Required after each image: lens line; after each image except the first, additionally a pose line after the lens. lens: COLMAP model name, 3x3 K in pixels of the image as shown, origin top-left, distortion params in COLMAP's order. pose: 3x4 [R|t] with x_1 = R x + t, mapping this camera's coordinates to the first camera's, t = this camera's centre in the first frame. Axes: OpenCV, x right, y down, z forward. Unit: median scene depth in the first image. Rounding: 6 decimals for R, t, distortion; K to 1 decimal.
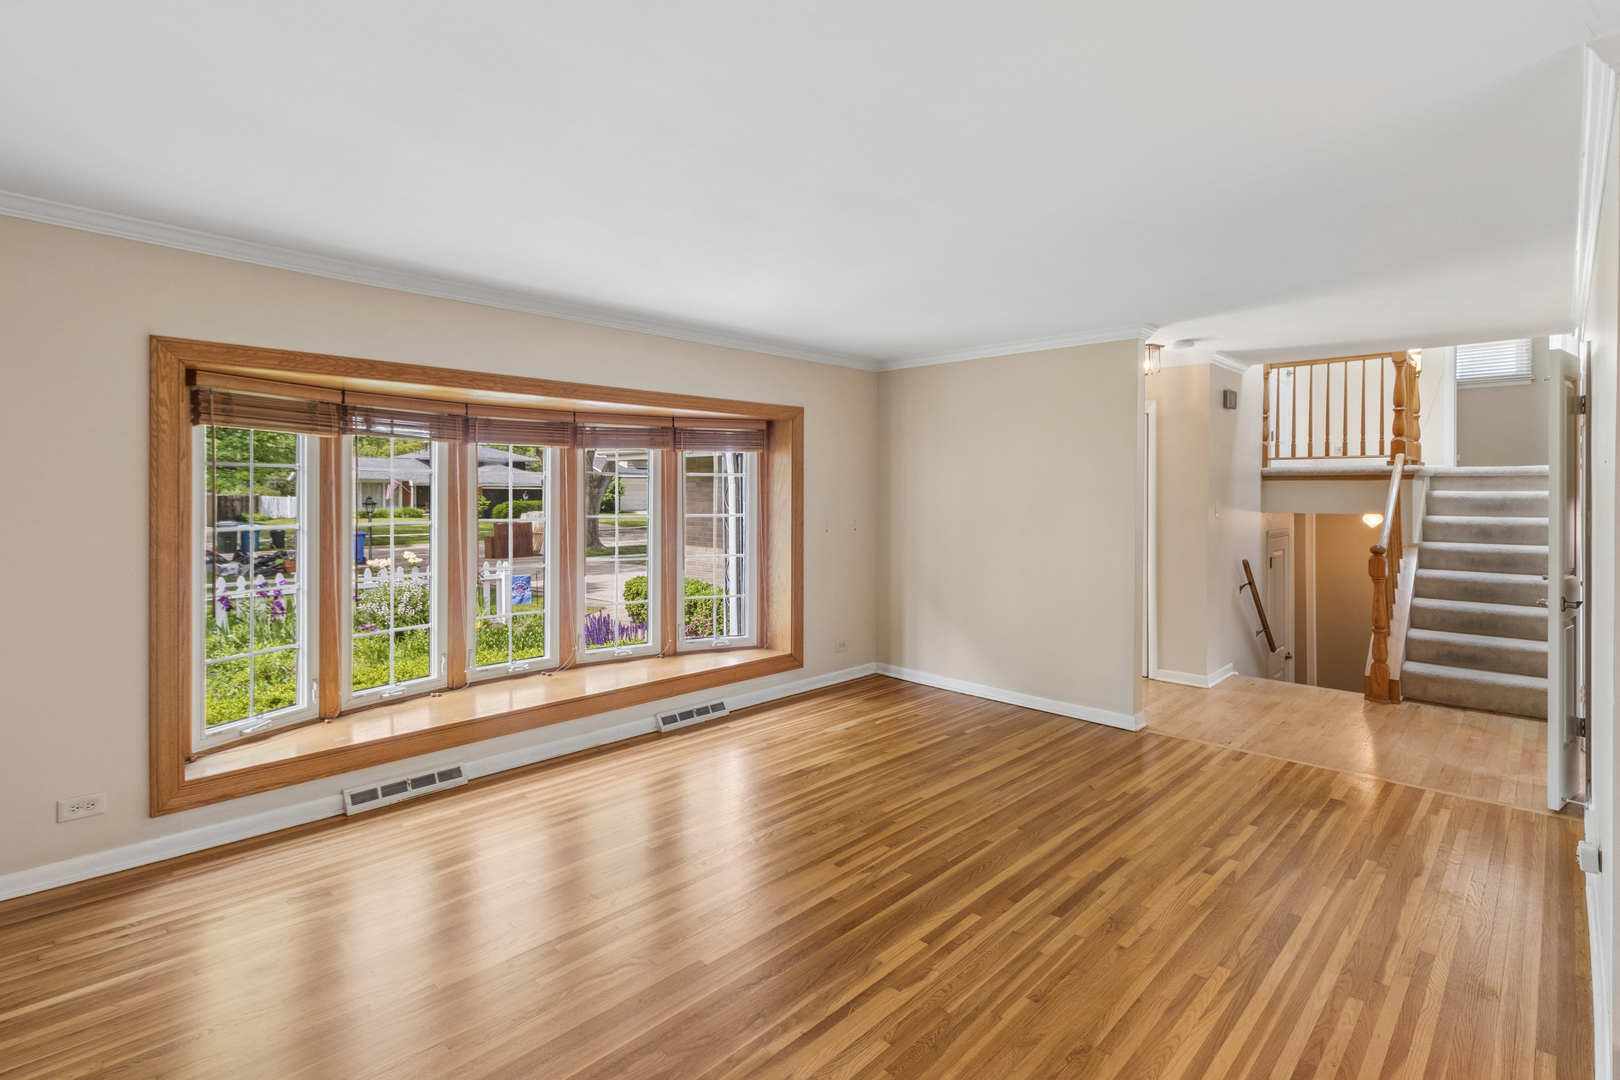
lens RADIAL K [[768.5, 0, 832.9], [0, 768.5, 495.6], [0, 0, 1]] dist [0.009293, 0.000619]
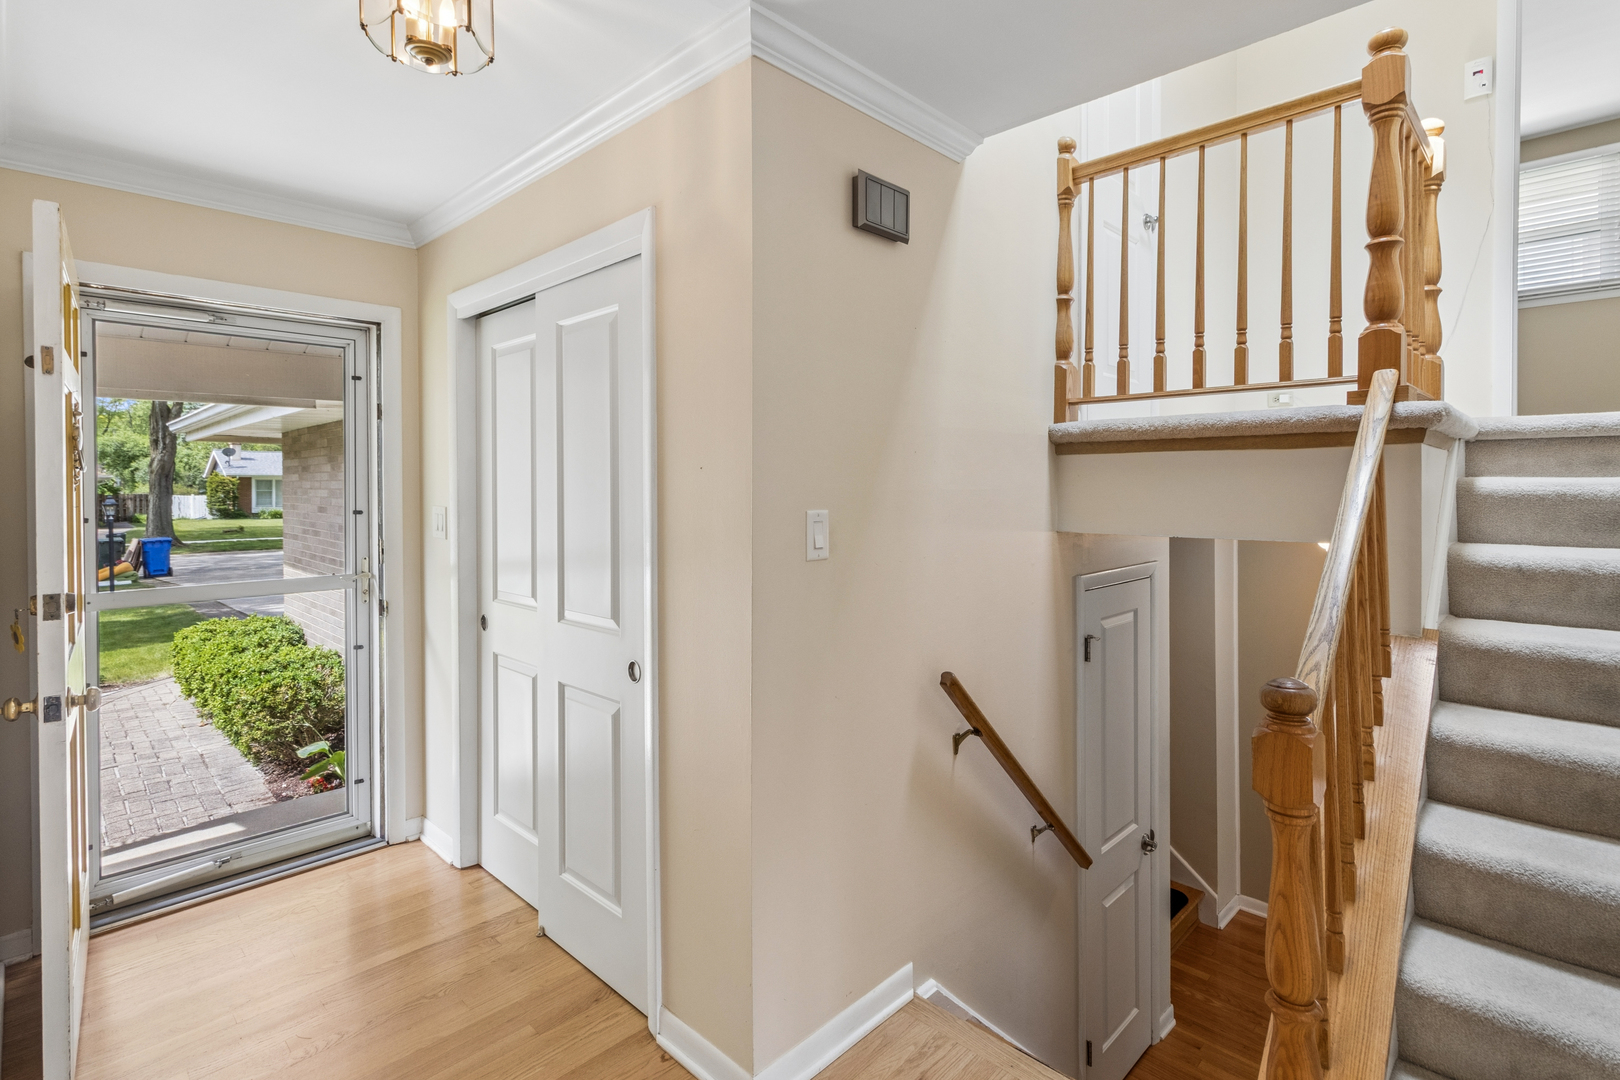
lens RADIAL K [[768.5, 0, 834.2], [0, 768.5, 493.8], [0, 0, 1]] dist [0.009293, 0.000619]
pose [[0.999948, -0.004947, -0.008872, 0.490369], [0.005017, 0.999956, 0.007872, -0.002557], [0.008833, -0.007916, 0.999930, 0.651193]]
